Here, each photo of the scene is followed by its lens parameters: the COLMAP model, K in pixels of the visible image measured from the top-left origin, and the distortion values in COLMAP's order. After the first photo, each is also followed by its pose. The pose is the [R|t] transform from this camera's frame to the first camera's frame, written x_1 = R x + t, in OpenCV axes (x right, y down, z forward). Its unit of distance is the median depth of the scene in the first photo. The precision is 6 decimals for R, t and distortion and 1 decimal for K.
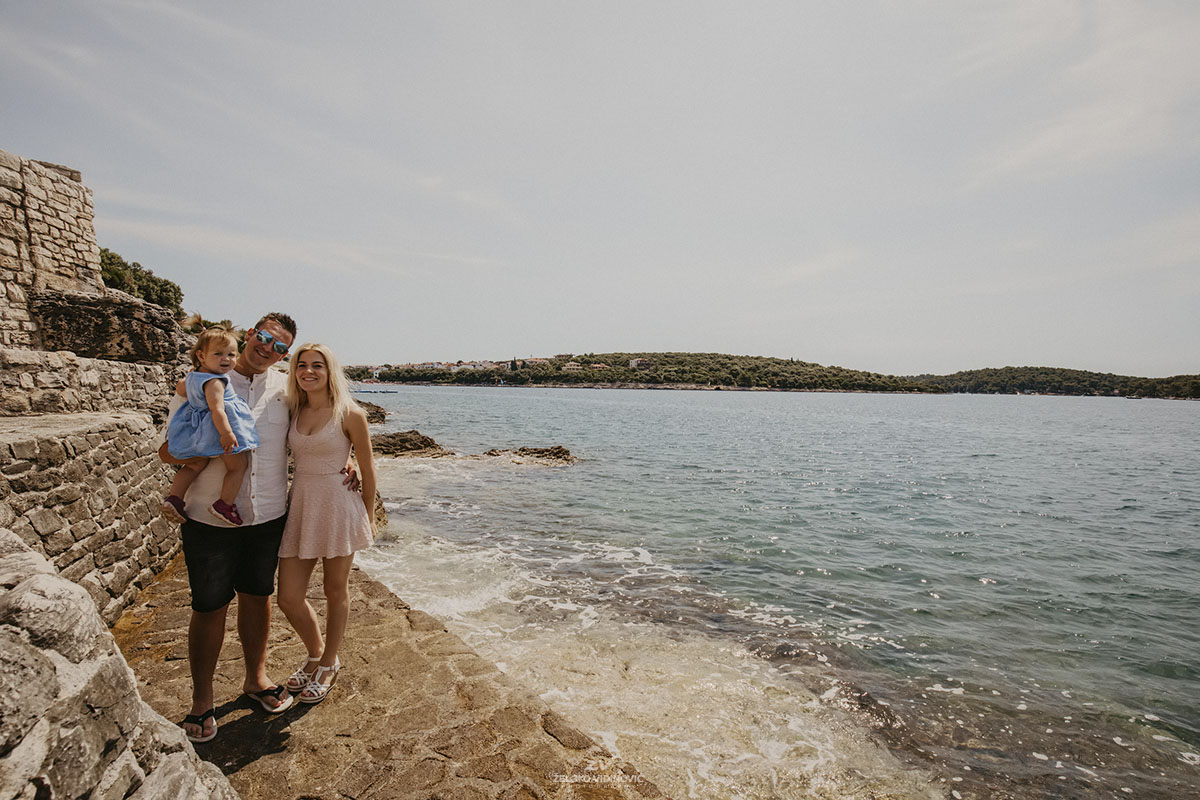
lens RADIAL K [[553.5, 0, 603.3], [0, 553.5, 401.4], [0, 0, 1]] dist [-0.038286, 0.009010]
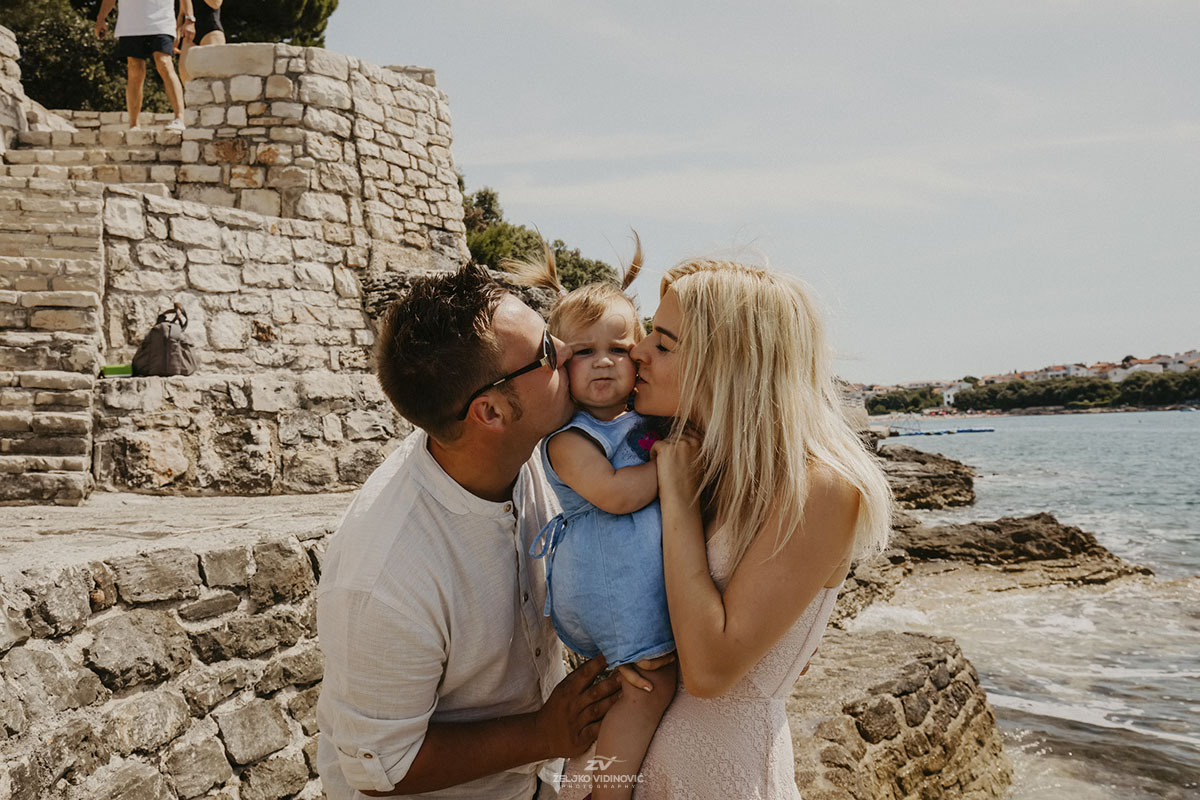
lens RADIAL K [[1129.1, 0, 610.2], [0, 1129.1, 396.2], [0, 0, 1]] dist [0.035272, 0.010267]
pose [[0.774631, -0.064370, -0.629128, -0.094456], [0.034345, 0.997620, -0.059785, 0.006302], [0.631480, 0.024704, 0.774999, 0.216084]]
